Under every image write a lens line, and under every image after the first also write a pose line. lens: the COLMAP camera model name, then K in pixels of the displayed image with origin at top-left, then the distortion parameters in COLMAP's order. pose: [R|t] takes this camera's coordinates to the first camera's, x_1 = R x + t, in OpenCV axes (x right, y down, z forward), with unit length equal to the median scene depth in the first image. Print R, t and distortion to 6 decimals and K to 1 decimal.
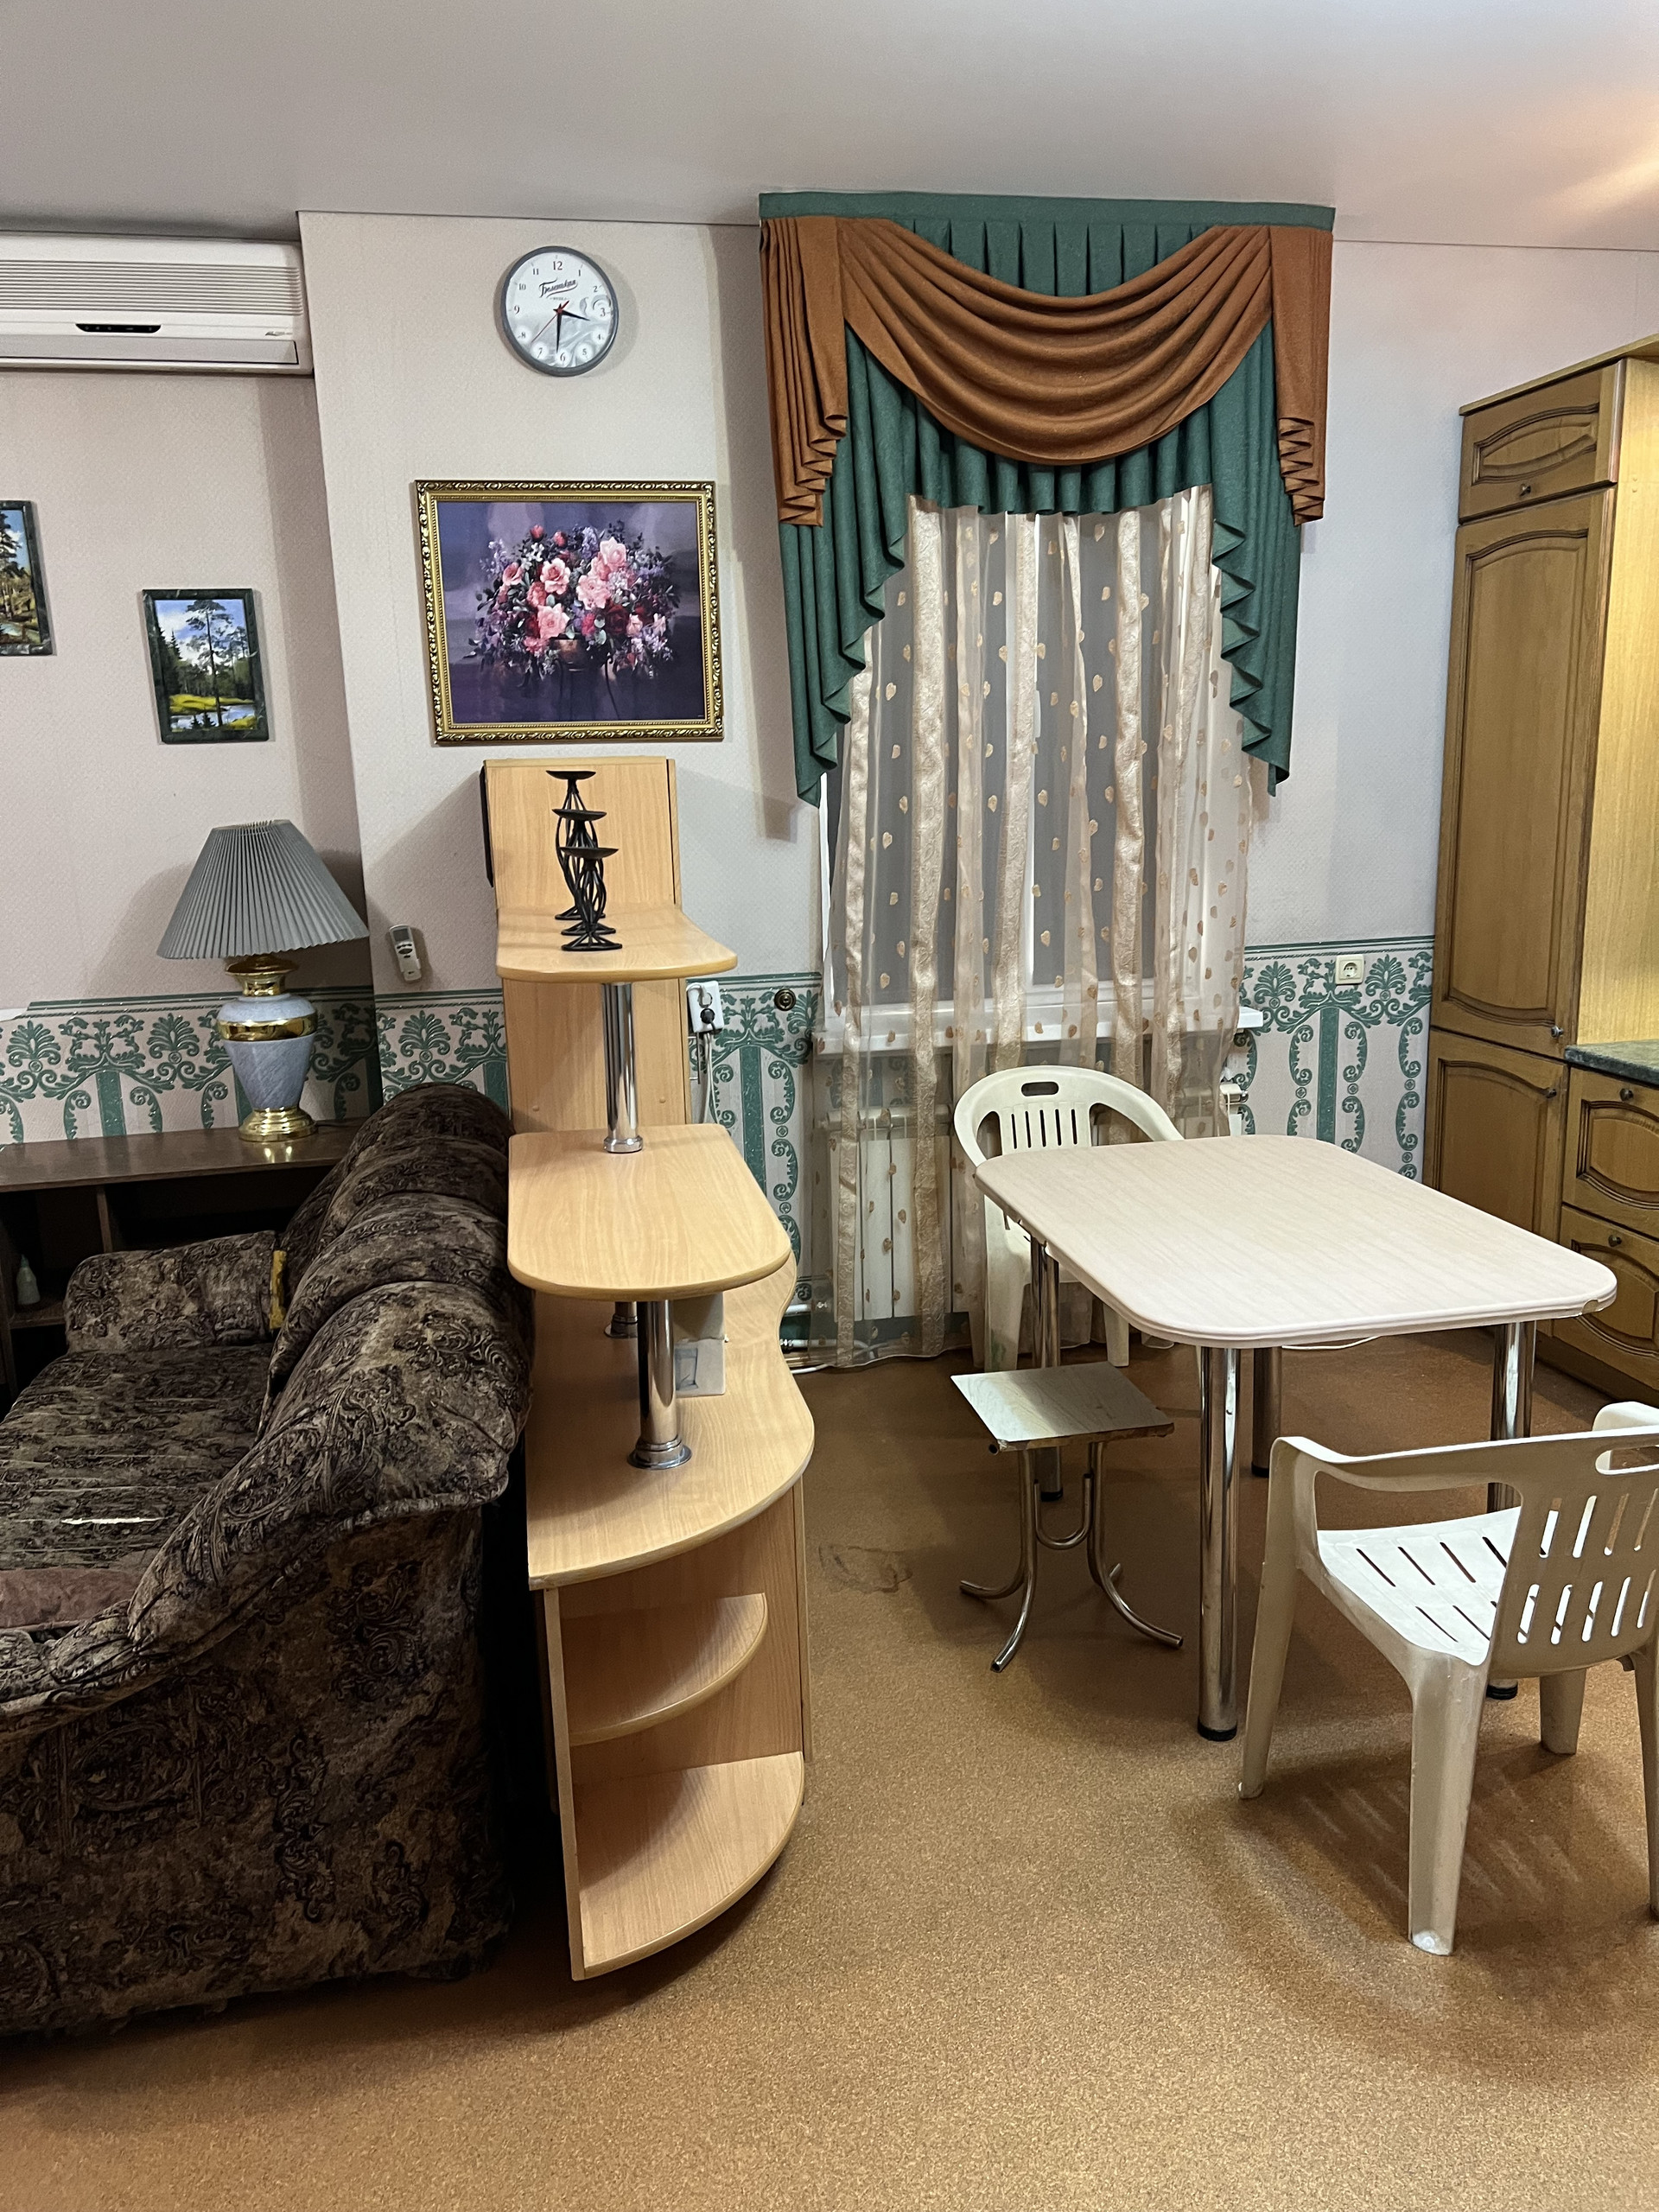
lens RADIAL K [[1650.9, 0, 812.8], [0, 1650.9, 1142.6], [0, 0, 1]] dist [0.040485, -0.055156]
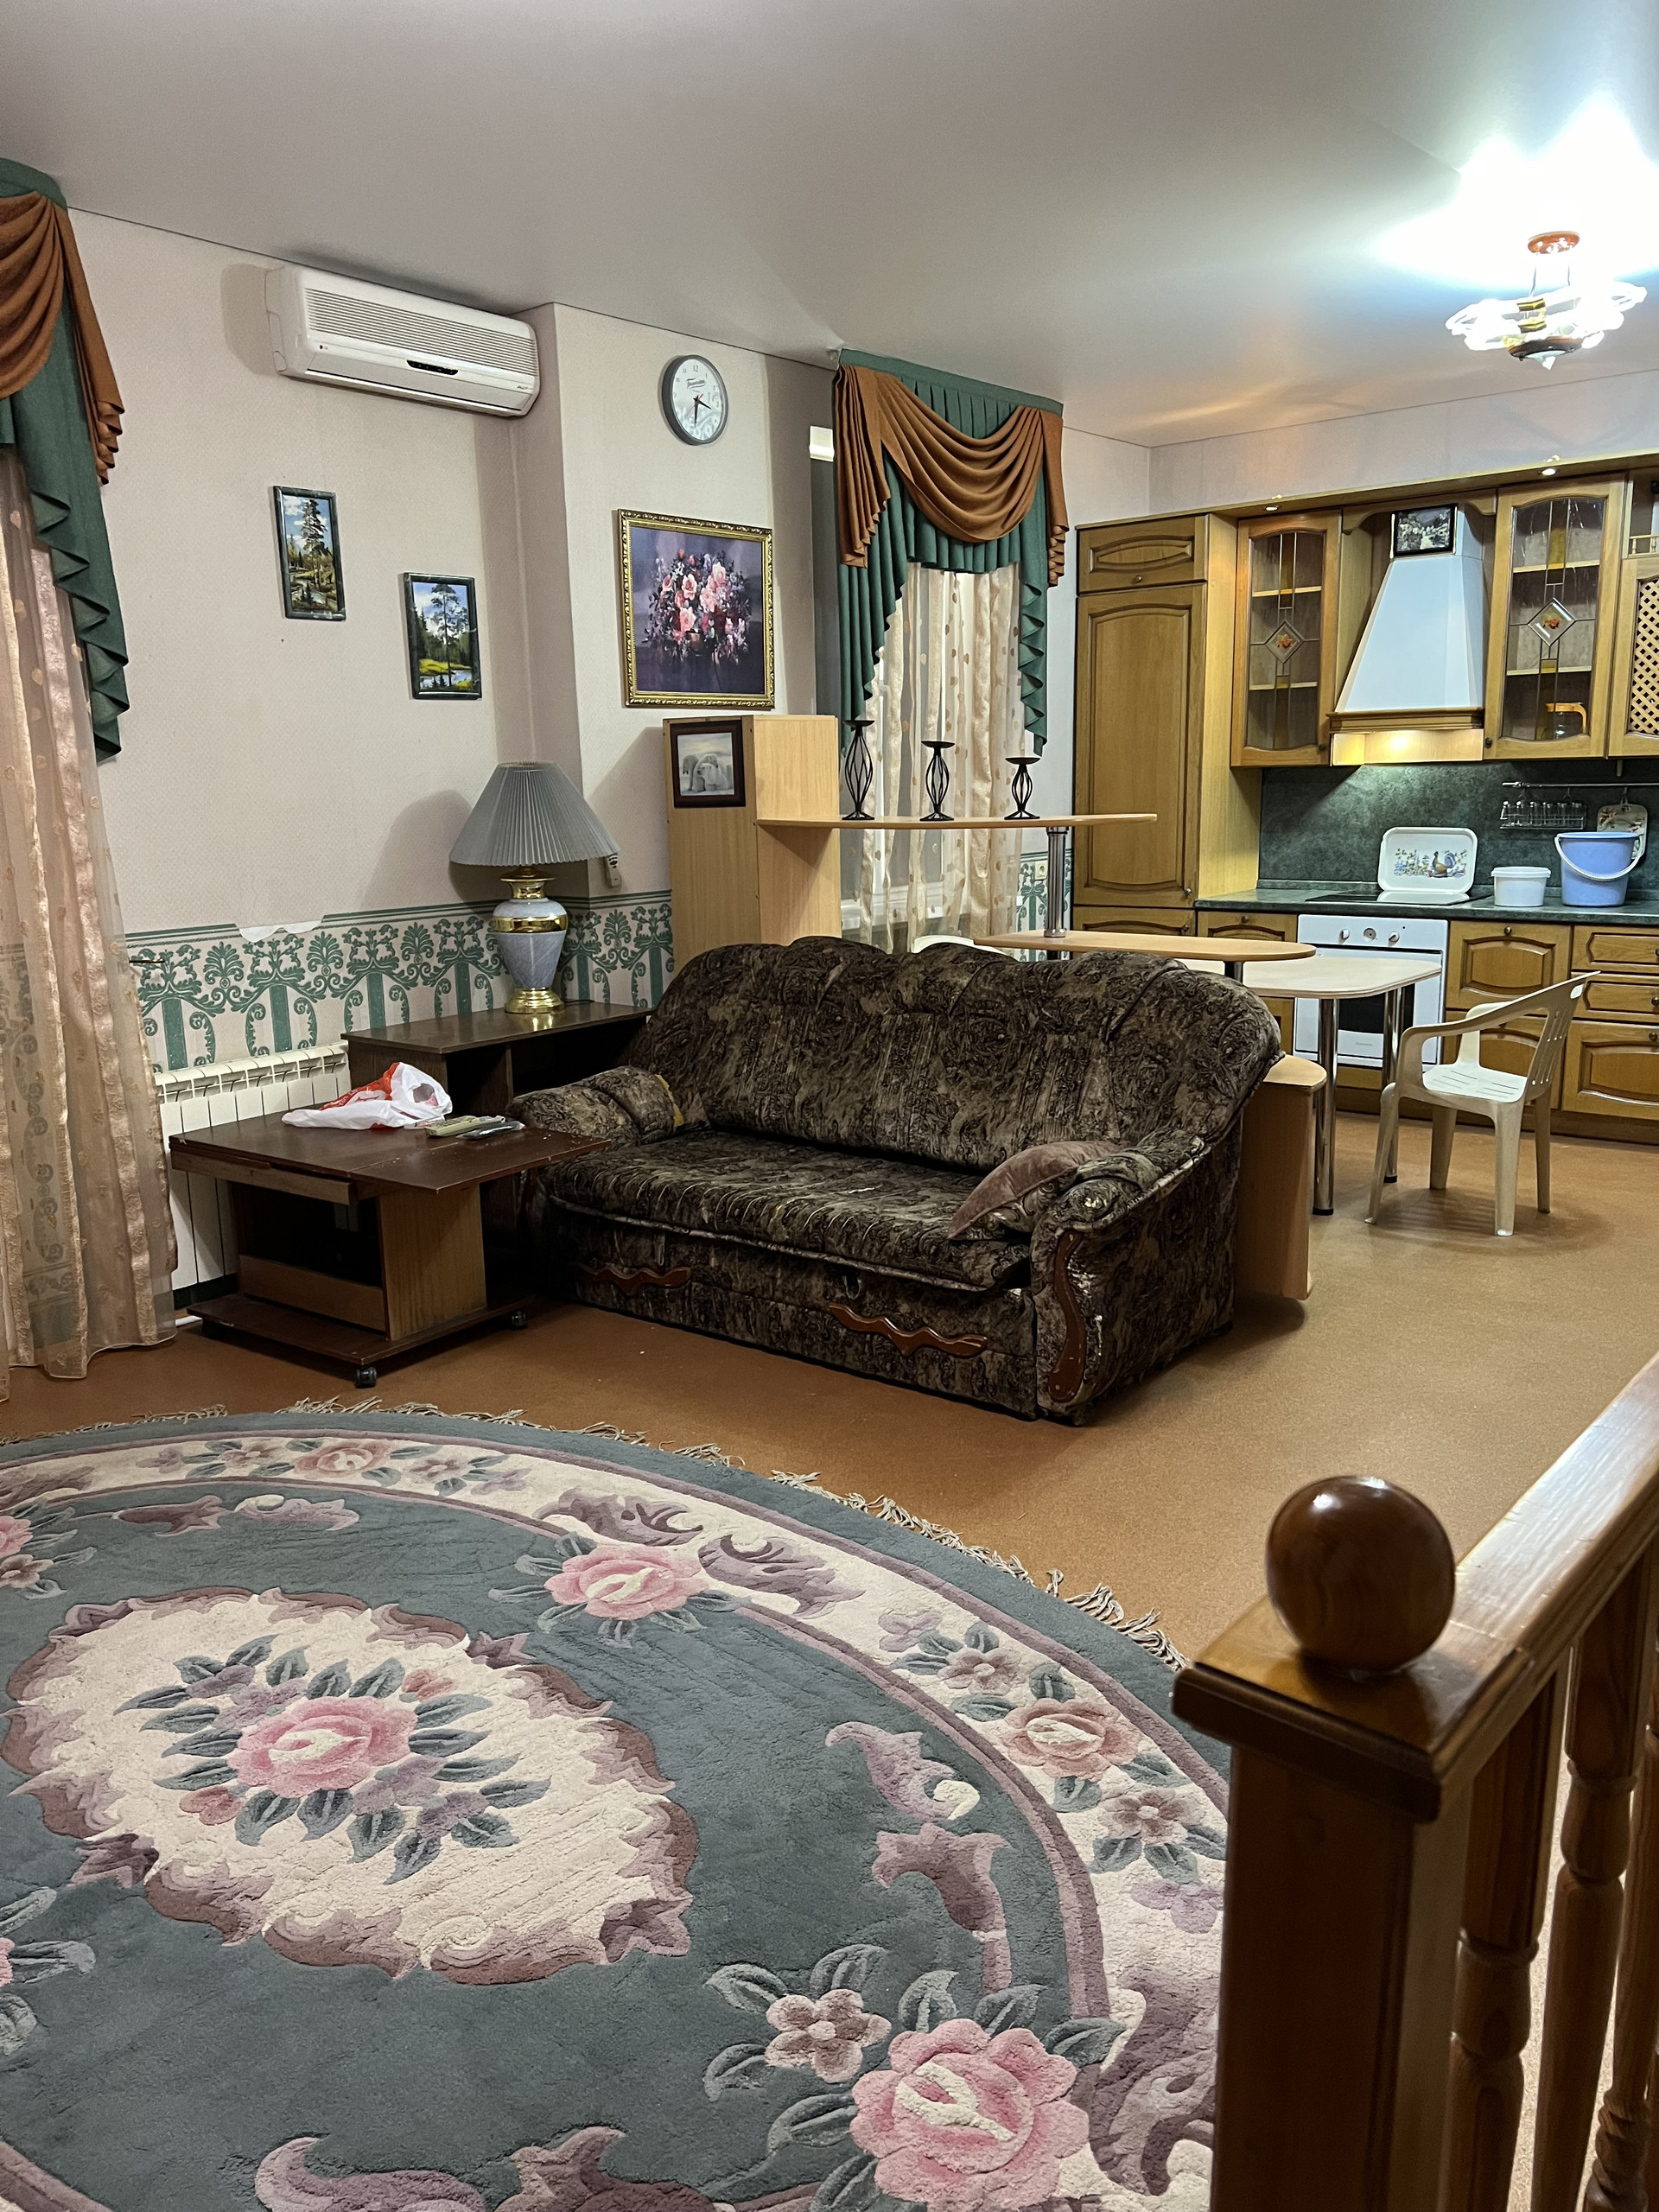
lens RADIAL K [[1650.9, 0, 846.3], [0, 1650.9, 1126.3], [0, 0, 1]] dist [0.040485, -0.055156]
pose [[0.778190, -0.126384, 0.615181, -0.956883], [0.128703, 0.990845, 0.040755, 0.065014], [-0.614701, 0.047461, 0.787331, -0.148579]]
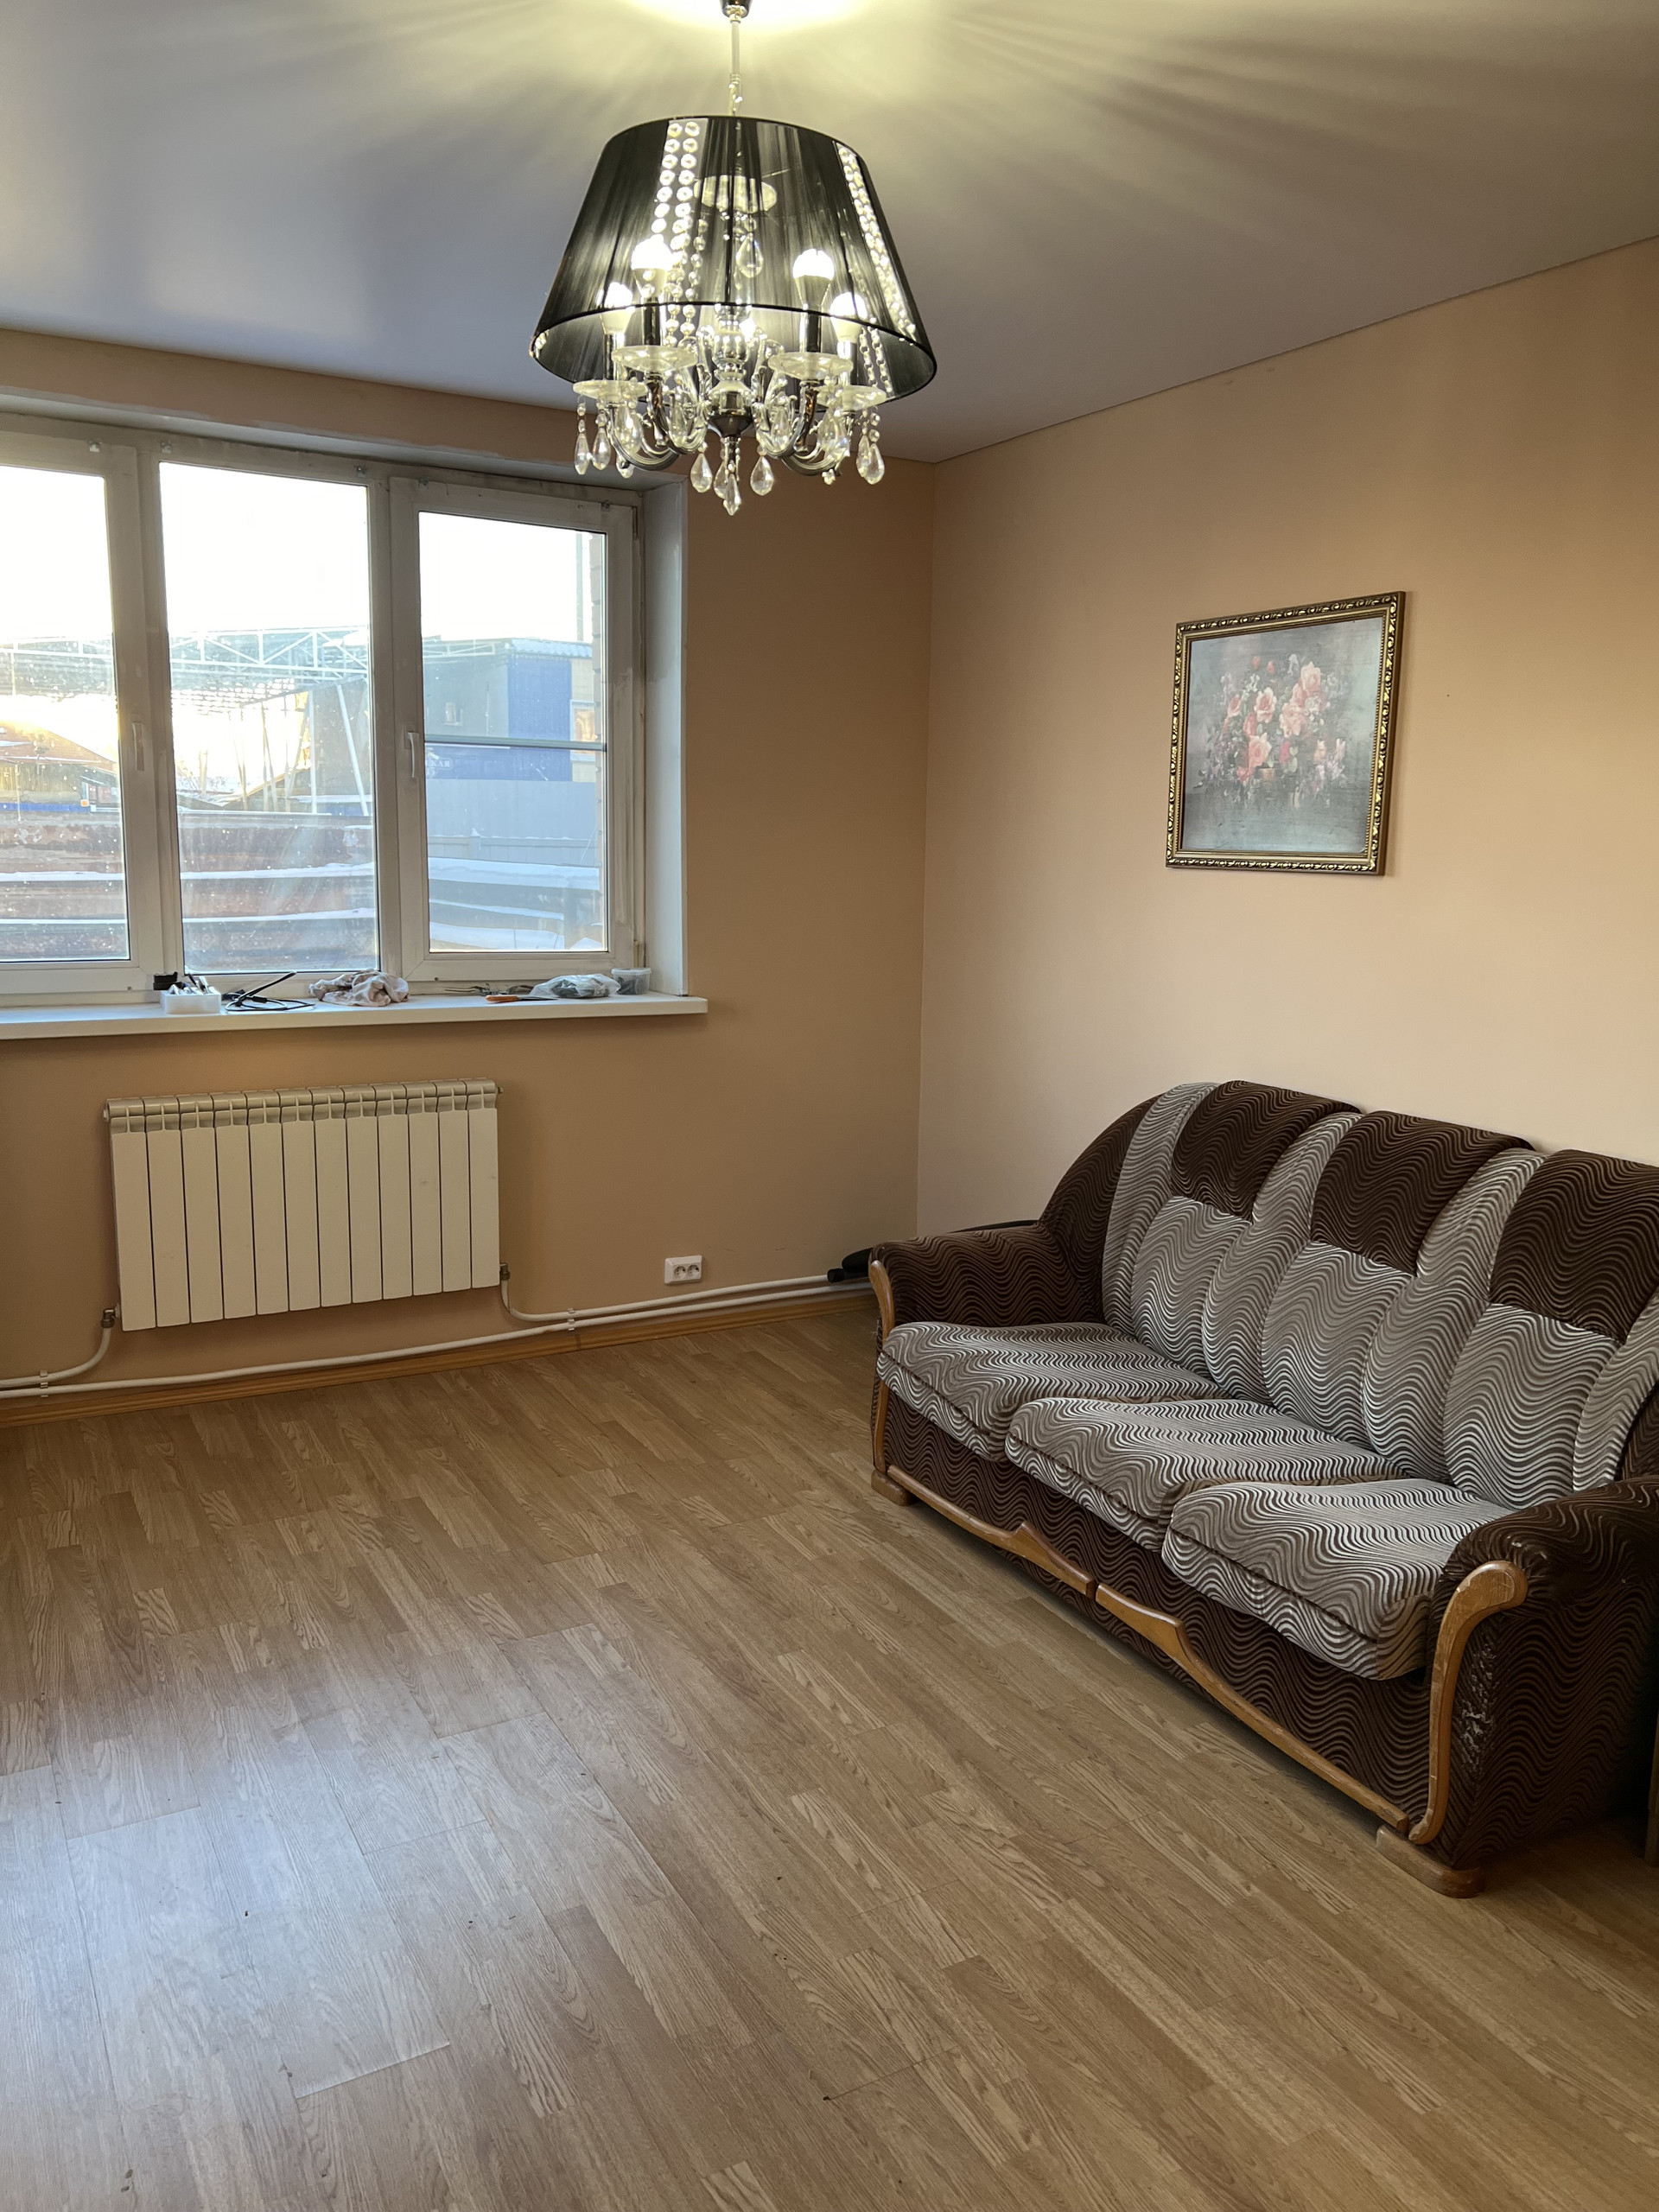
lens RADIAL K [[1650.9, 0, 817.6], [0, 1650.9, 1106.3], [0, 0, 1]] dist [0.040485, -0.055156]
pose [[0.308249, 0.180379, -0.934048, 0.721587], [-0.226975, 0.967448, 0.111923, -0.160238], [0.923832, 0.177506, 0.339156, 0.460305]]
